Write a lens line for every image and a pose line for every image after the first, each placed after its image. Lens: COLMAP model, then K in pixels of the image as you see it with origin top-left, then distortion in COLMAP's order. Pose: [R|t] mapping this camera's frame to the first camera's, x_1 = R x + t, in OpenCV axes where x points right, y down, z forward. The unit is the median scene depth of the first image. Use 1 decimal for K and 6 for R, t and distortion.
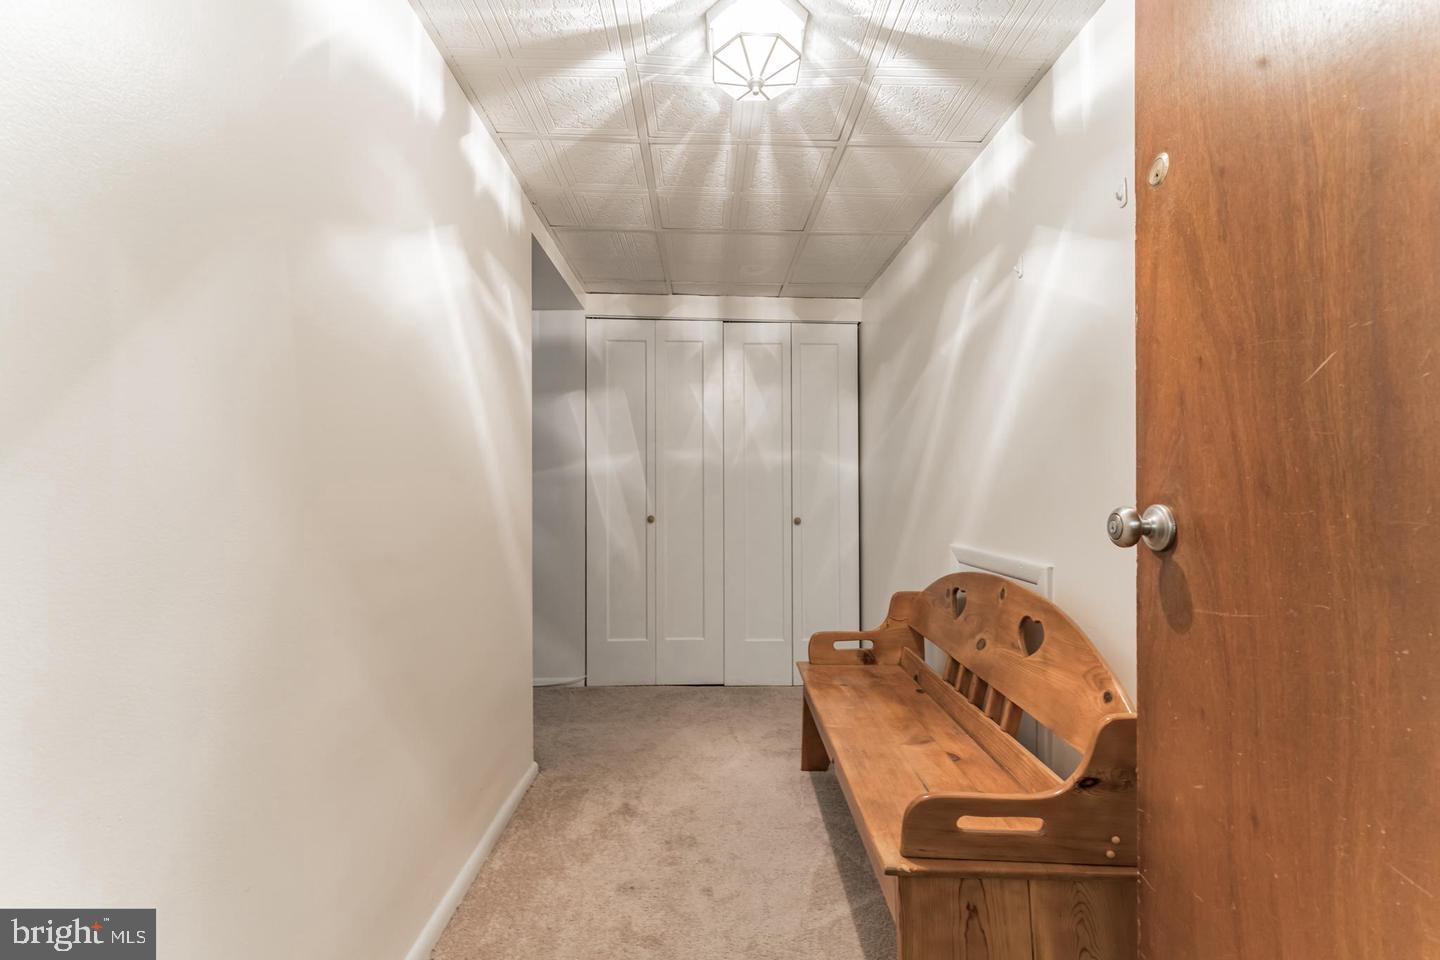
lens RADIAL K [[576.5, 0, 720.0], [0, 576.5, 480.0], [0, 0, 1]] dist [0.000269, 0.000101]
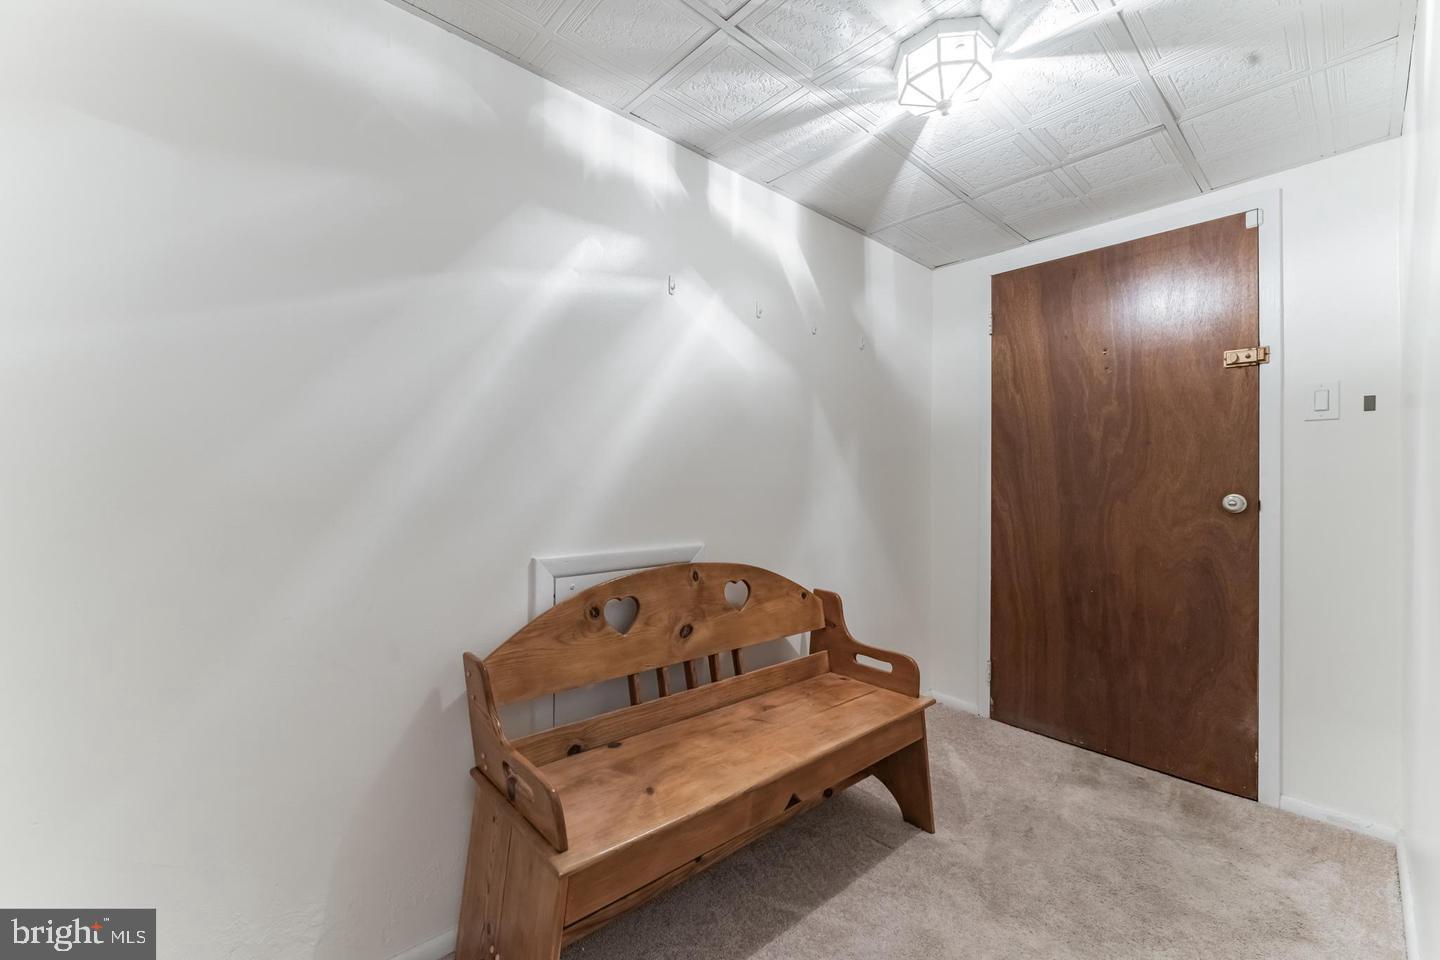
lens RADIAL K [[599.4, 0, 720.0], [0, 599.4, 480.0], [0, 0, 1]] dist [-0.002175, -0.000156]
pose [[-0.653790, 0.007081, 0.756643, -0.401686], [-0.011321, 0.999753, -0.019138, 0.030217], [-0.756591, -0.021079, -0.653548, 1.625786]]
